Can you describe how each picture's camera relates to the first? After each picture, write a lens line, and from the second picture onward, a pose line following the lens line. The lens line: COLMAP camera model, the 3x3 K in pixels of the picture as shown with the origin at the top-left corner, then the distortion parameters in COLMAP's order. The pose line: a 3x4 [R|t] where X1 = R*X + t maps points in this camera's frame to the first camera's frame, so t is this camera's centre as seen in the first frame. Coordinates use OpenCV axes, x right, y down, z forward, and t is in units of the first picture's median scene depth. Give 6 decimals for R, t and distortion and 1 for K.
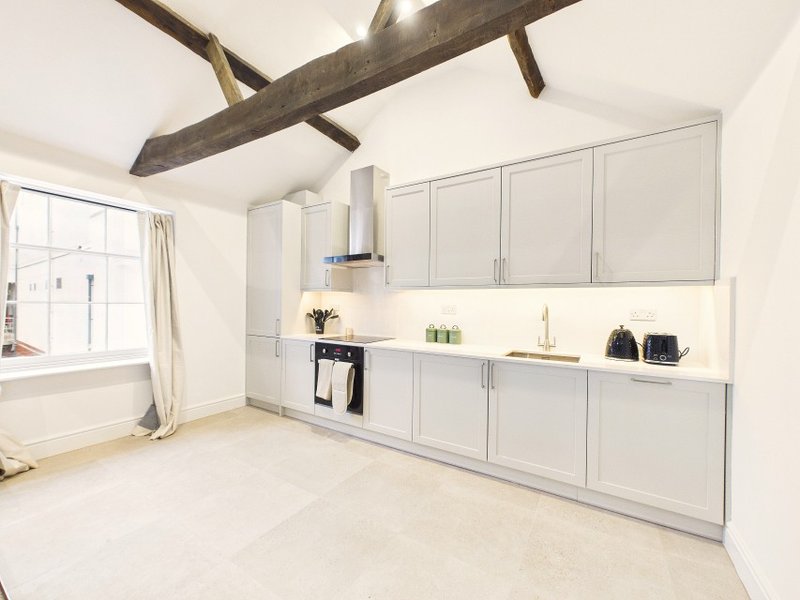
lens RADIAL K [[333.8, 0, 406.0], [0, 333.8, 303.5], [0, 0, 1]] dist [0.002107, 0.000113]
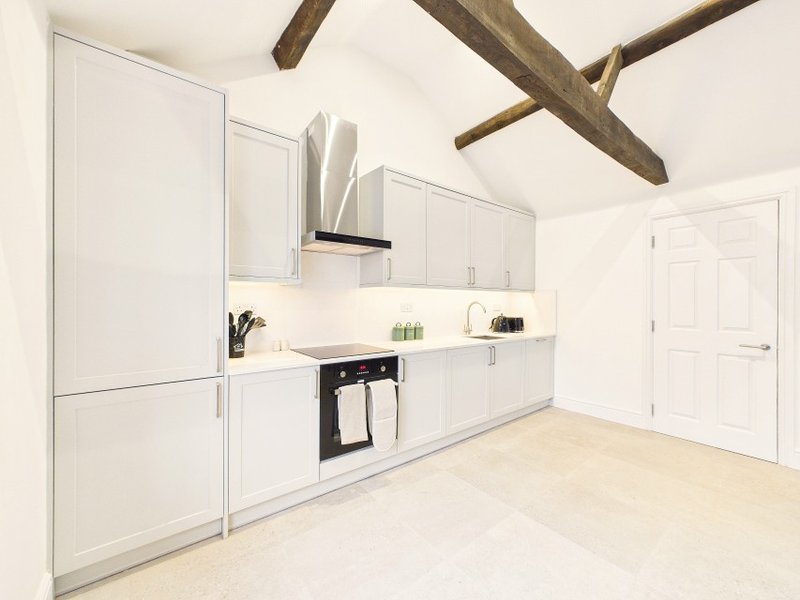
lens RADIAL K [[322.0, 0, 398.6], [0, 322.0, 302.5], [0, 0, 1]] dist [-0.000781, -0.000144]
pose [[0.332859, -0.012557, 0.942893, -0.842425], [-0.003985, 0.999884, 0.014723, -0.012161], [-0.942968, -0.008658, 0.332771, 0.707577]]
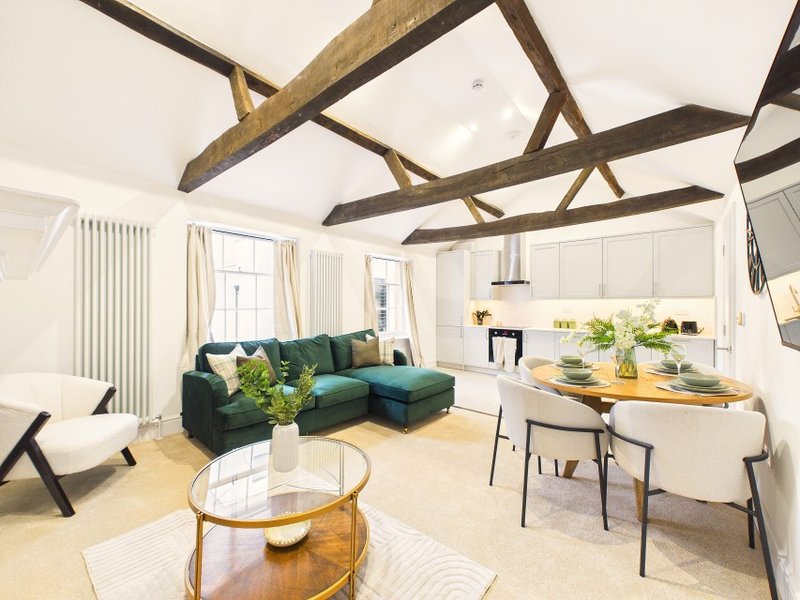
lens RADIAL K [[317.3, 0, 396.4], [0, 317.3, 294.4], [0, 0, 1]] dist [-0.016247, -0.000032]
pose [[0.991645, -0.013735, -0.128266, -0.589779], [0.009908, 0.999488, -0.030422, -0.026188], [0.128618, 0.028897, 0.991273, -0.865416]]
